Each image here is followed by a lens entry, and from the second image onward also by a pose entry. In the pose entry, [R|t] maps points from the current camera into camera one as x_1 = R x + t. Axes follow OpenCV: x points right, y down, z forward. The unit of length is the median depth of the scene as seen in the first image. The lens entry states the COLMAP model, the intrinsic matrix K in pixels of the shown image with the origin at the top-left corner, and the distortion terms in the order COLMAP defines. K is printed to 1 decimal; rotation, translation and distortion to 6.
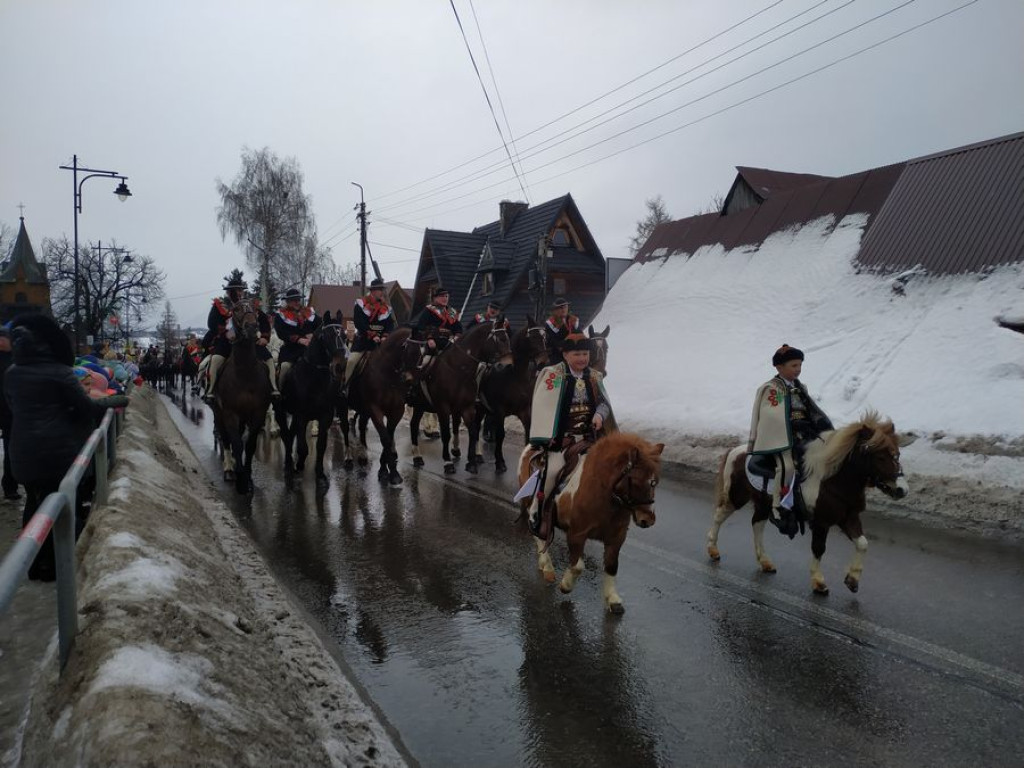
lens RADIAL K [[729.7, 0, 512.0], [0, 729.7, 384.0], [0, 0, 1]] dist [0.041044, -0.058445]
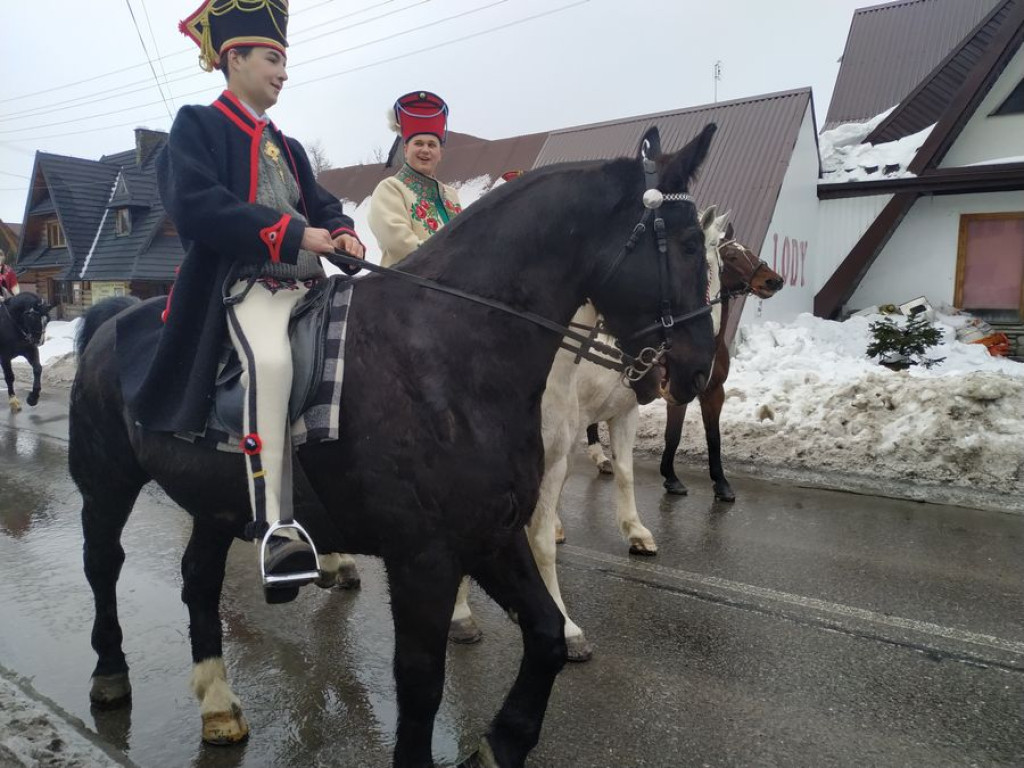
lens RADIAL K [[738.5, 0, 511.0], [0, 738.5, 388.0], [0, 0, 1]] dist [-0.004735, -0.002311]
pose [[0.900548, -0.043151, 0.432610, -0.016694], [0.012381, 0.997204, 0.073693, 0.001216], [-0.434580, -0.061008, 0.898565, -0.007807]]
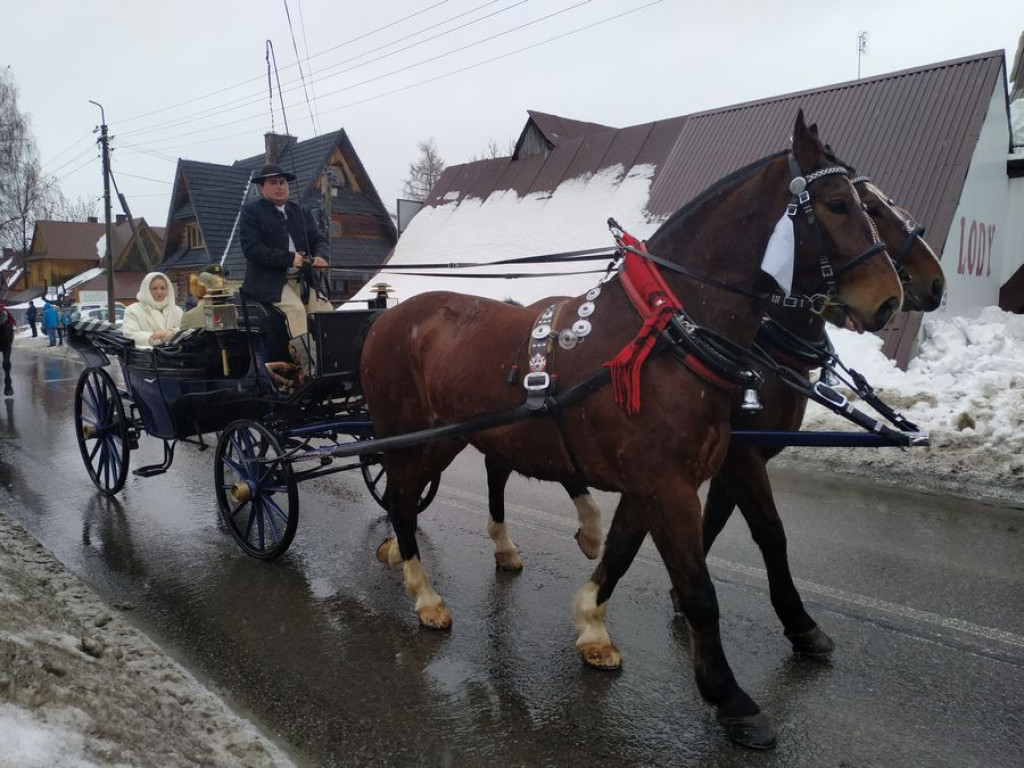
lens RADIAL K [[743.5, 0, 487.4], [0, 743.5, 379.5], [0, 0, 1]] dist [-0.005415, -0.000016]
pose [[0.960112, -0.031755, 0.277808, -0.050872], [0.013638, 0.997666, 0.066905, -0.002078], [-0.279284, -0.060448, 0.958304, 0.041128]]
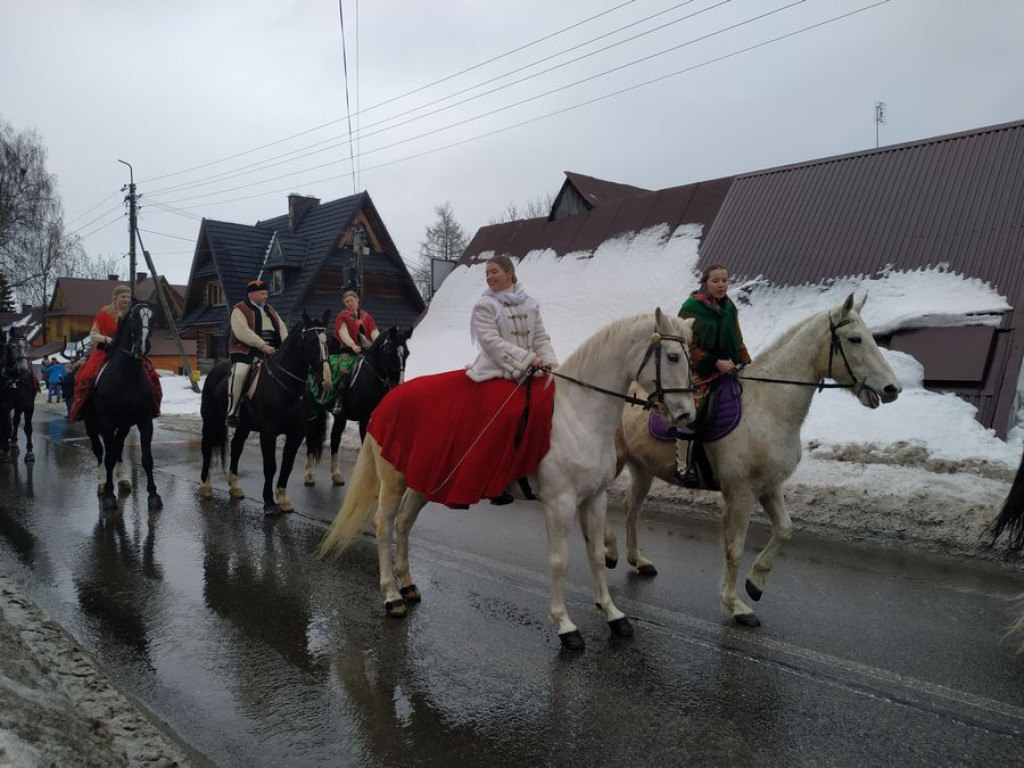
lens RADIAL K [[724.7, 0, 492.2], [0, 724.7, 388.2], [0, 0, 1]] dist [-0.000120, -0.002537]
pose [[0.958992, -0.005207, 0.283385, -0.090613], [0.005373, 0.999986, 0.000189, -0.007081], [-0.283382, 0.001341, 0.959006, 0.129216]]
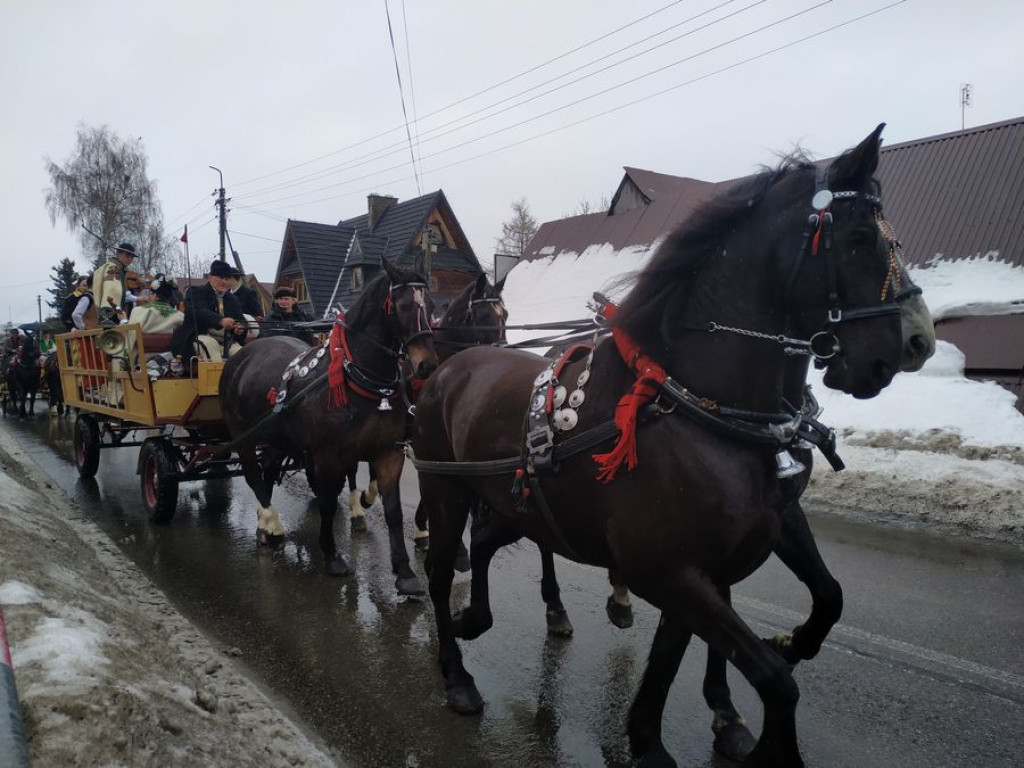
lens RADIAL K [[725.9, 0, 500.8], [0, 725.9, 386.5], [0, 0, 1]] dist [0.020821, -0.027009]
pose [[0.983100, -0.003523, 0.183035, -0.061776], [0.002871, 0.999989, 0.003831, 0.001647], [-0.183046, -0.003241, 0.983099, 0.065865]]
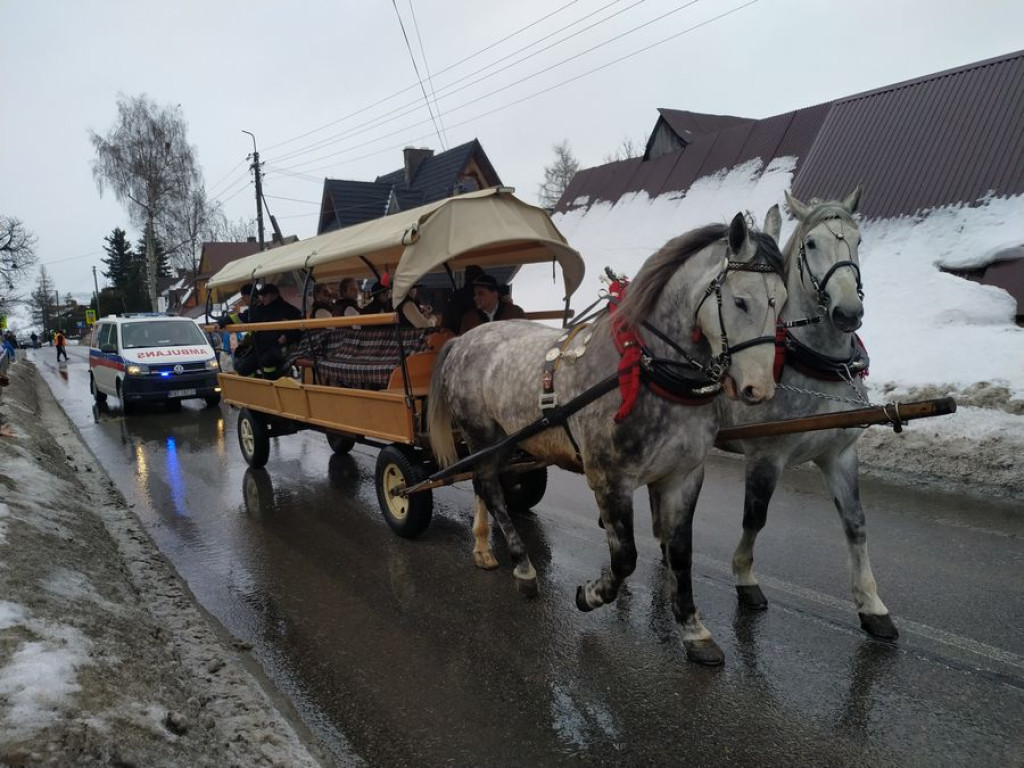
lens RADIAL K [[735.7, 0, 504.6], [0, 735.7, 378.6], [0, 0, 1]] dist [-0.004129, -0.002819]
pose [[0.992217, -0.051817, 0.113229, -0.028379], [0.044835, 0.996983, 0.063370, -0.019247], [-0.116171, -0.057800, 0.991546, 0.067332]]
